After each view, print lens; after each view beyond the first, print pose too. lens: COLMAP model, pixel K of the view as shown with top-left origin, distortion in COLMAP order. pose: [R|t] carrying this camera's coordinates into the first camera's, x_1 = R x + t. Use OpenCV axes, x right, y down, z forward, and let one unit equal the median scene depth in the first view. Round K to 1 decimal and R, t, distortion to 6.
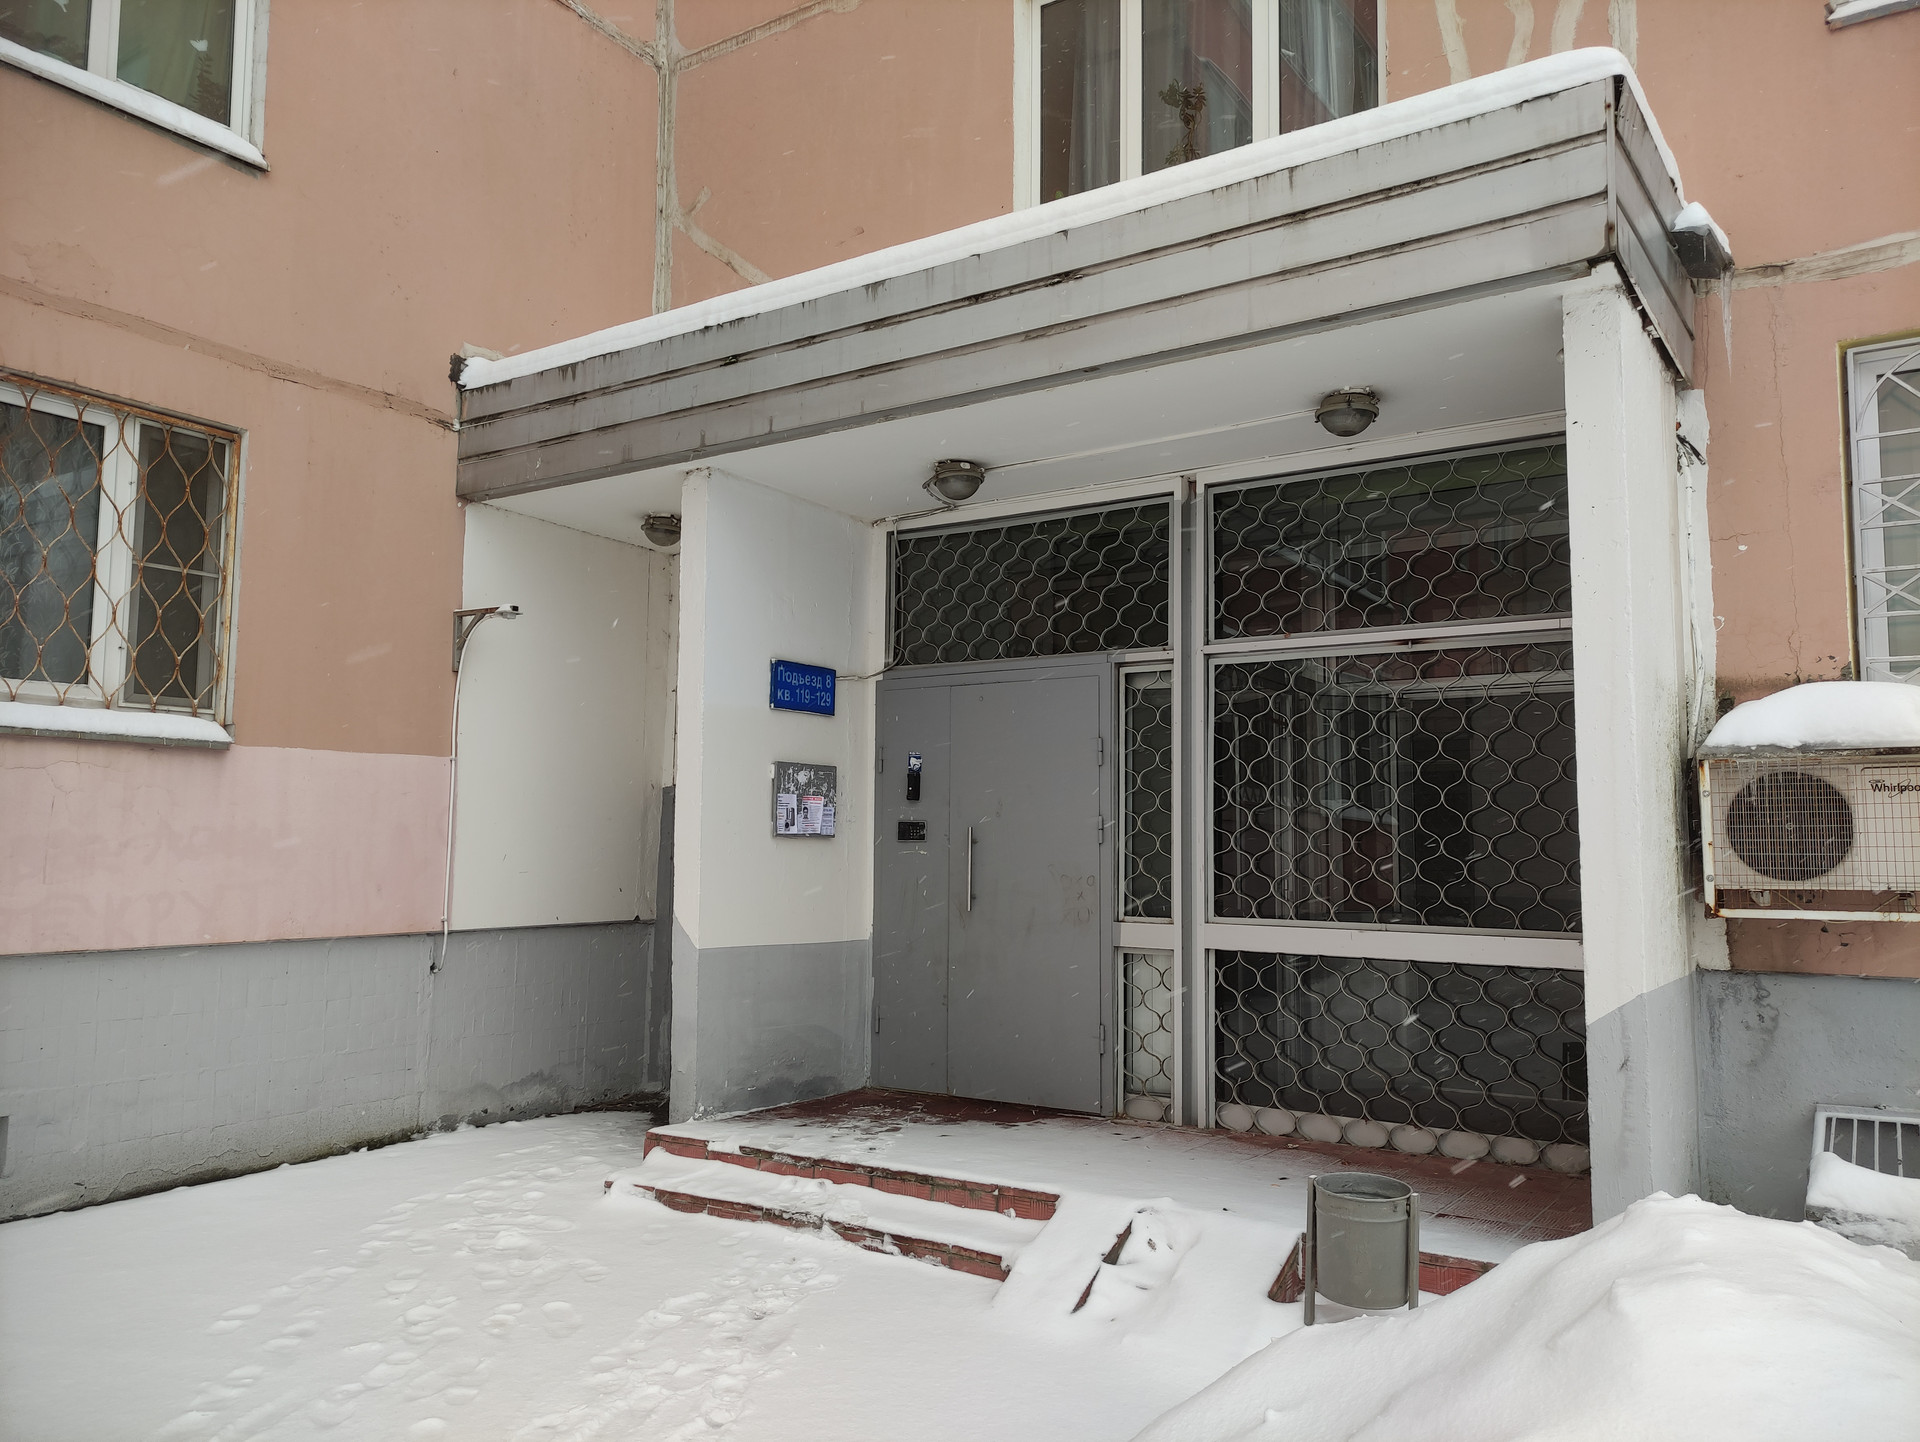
lens RADIAL K [[1393.8, 0, 961.1], [0, 1393.8, 719.8], [0, 0, 1]] dist [0.037400, 0.000110]
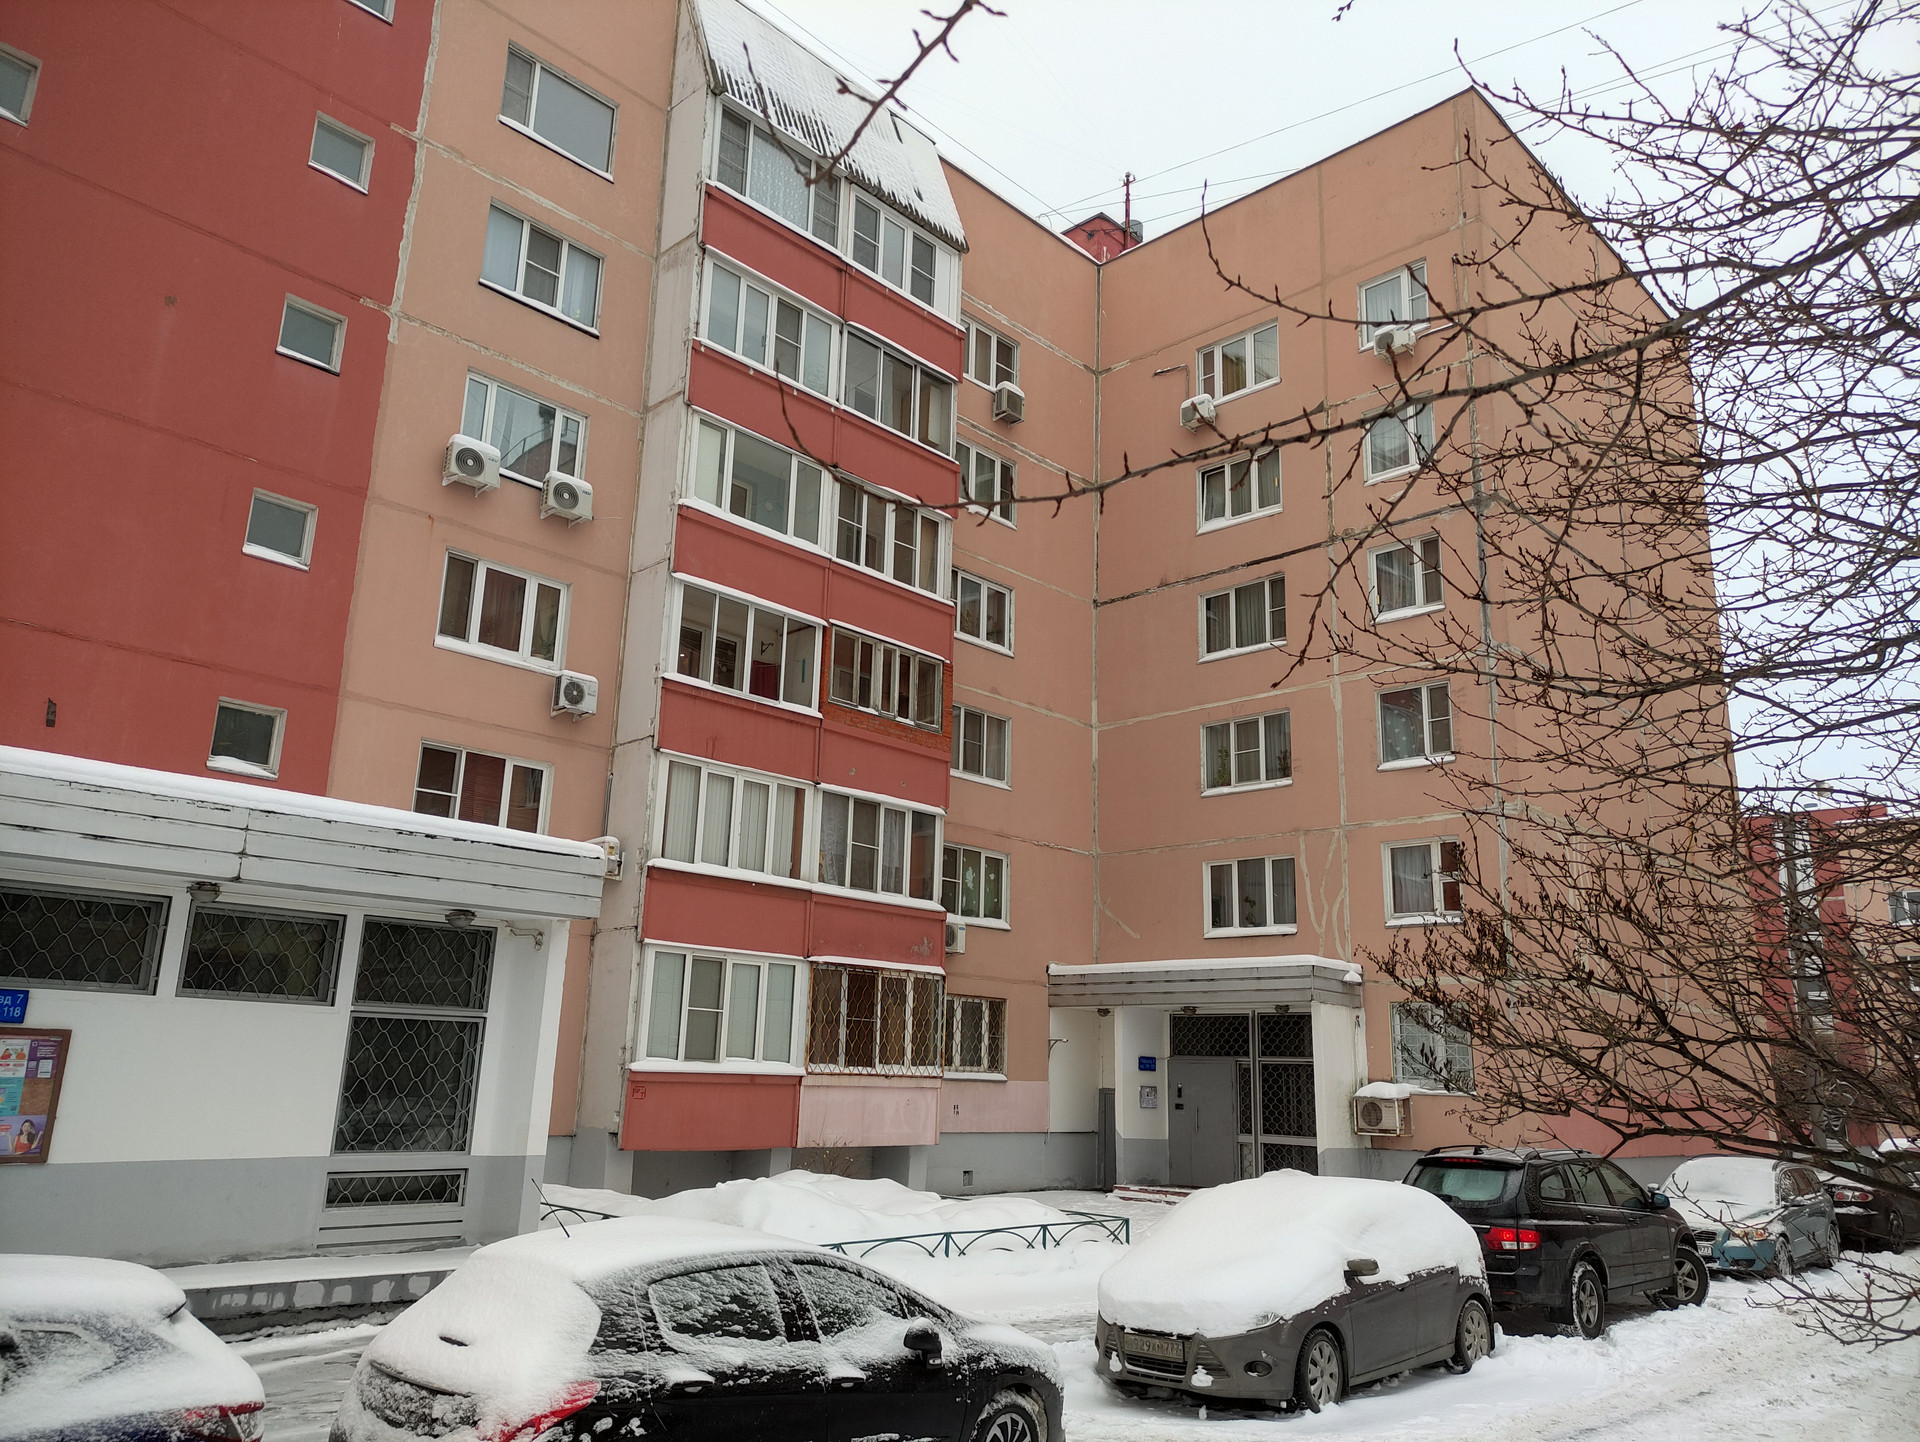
lens RADIAL K [[1393.8, 0, 953.6], [0, 1393.8, 720.4], [0, 0, 1]] dist [0.037400, 0.000110]
pose [[0.982440, -0.026218, -0.184728, 0.085823], [-0.005216, 0.985832, -0.167657, -0.298819], [0.186506, 0.165677, 0.968384, -2.800139]]
